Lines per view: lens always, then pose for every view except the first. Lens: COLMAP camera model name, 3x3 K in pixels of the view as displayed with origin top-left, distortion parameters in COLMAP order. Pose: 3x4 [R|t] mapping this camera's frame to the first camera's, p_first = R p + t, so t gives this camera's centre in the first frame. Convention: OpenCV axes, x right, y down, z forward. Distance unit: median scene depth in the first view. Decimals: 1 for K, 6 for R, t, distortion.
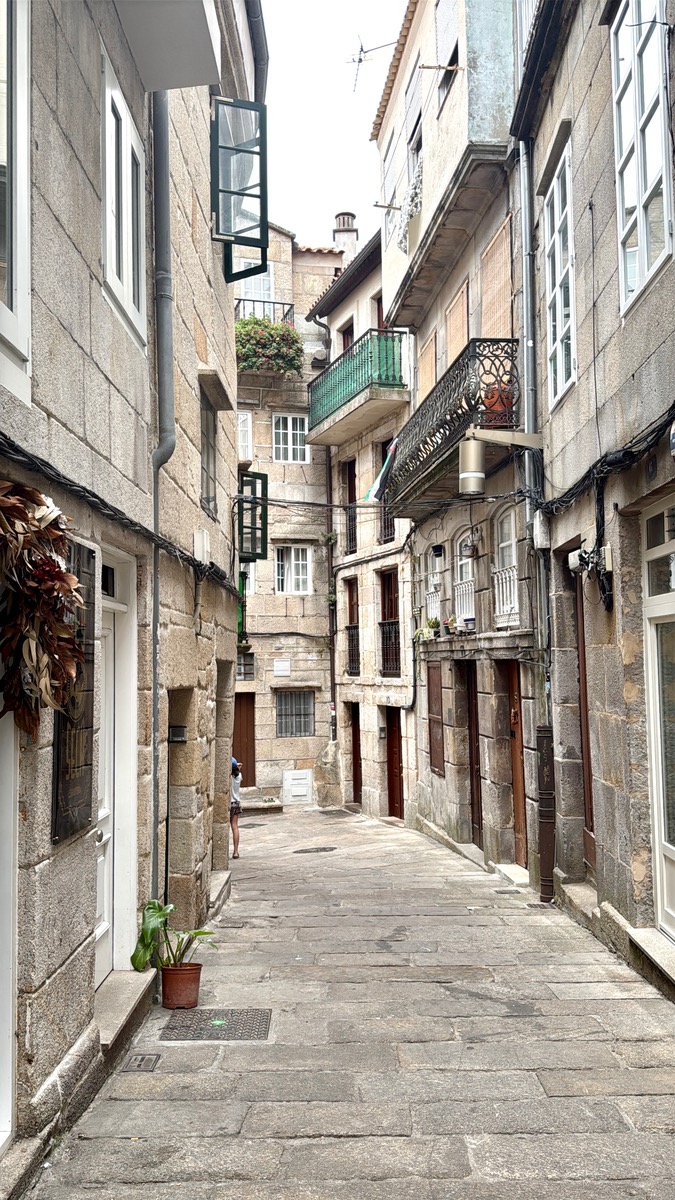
lens RADIAL K [[1058.2, 0, 337.5], [0, 1058.2, 600.0], [0, 0, 1]] dist [0.123942, 0.000761]
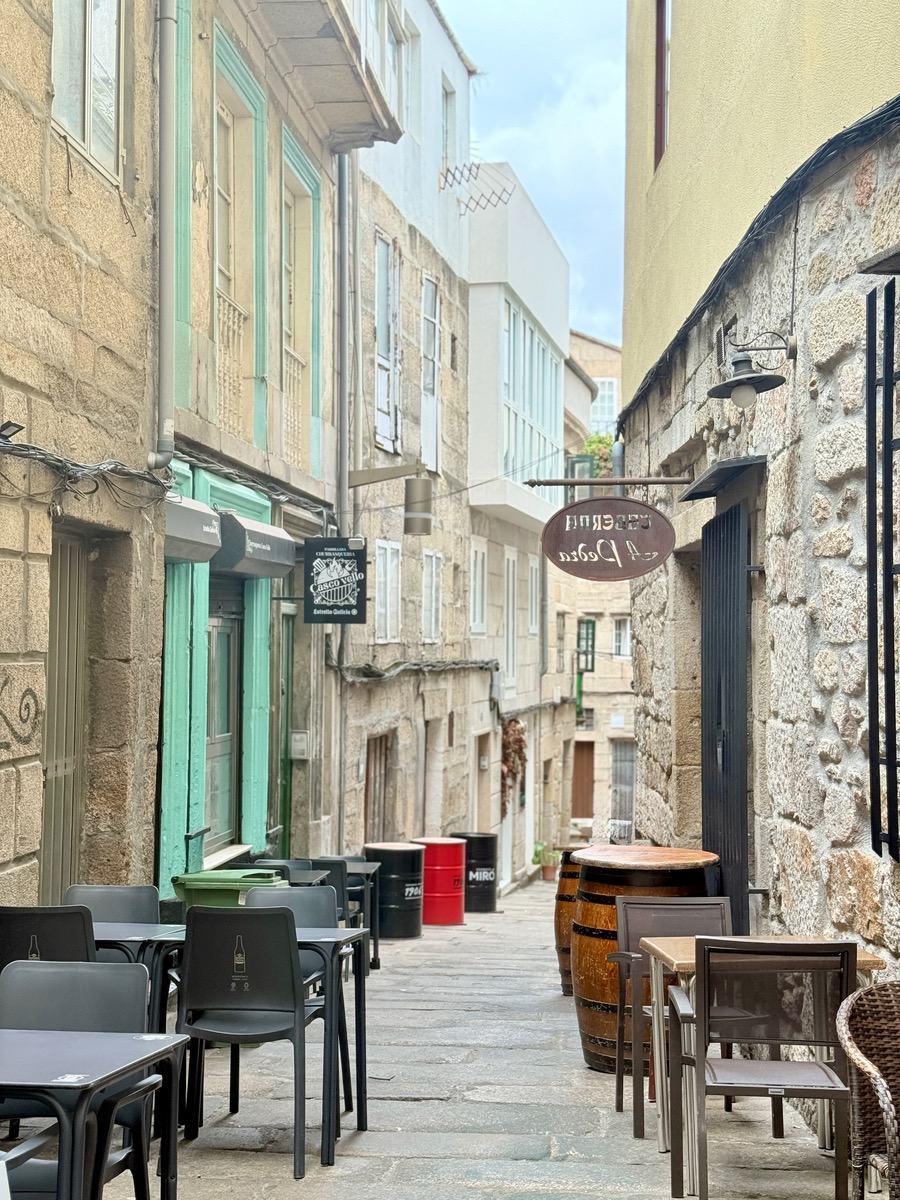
lens RADIAL K [[1679.1, 0, 450.0], [0, 1679.1, 600.0], [0, 0, 1]] dist [0.014842, 0.006183]
pose [[0.983501, 0.017350, -0.180070, 0.294950], [-0.012299, 0.999500, 0.029134, -0.367669], [0.180485, -0.026439, 0.983222, -2.617317]]
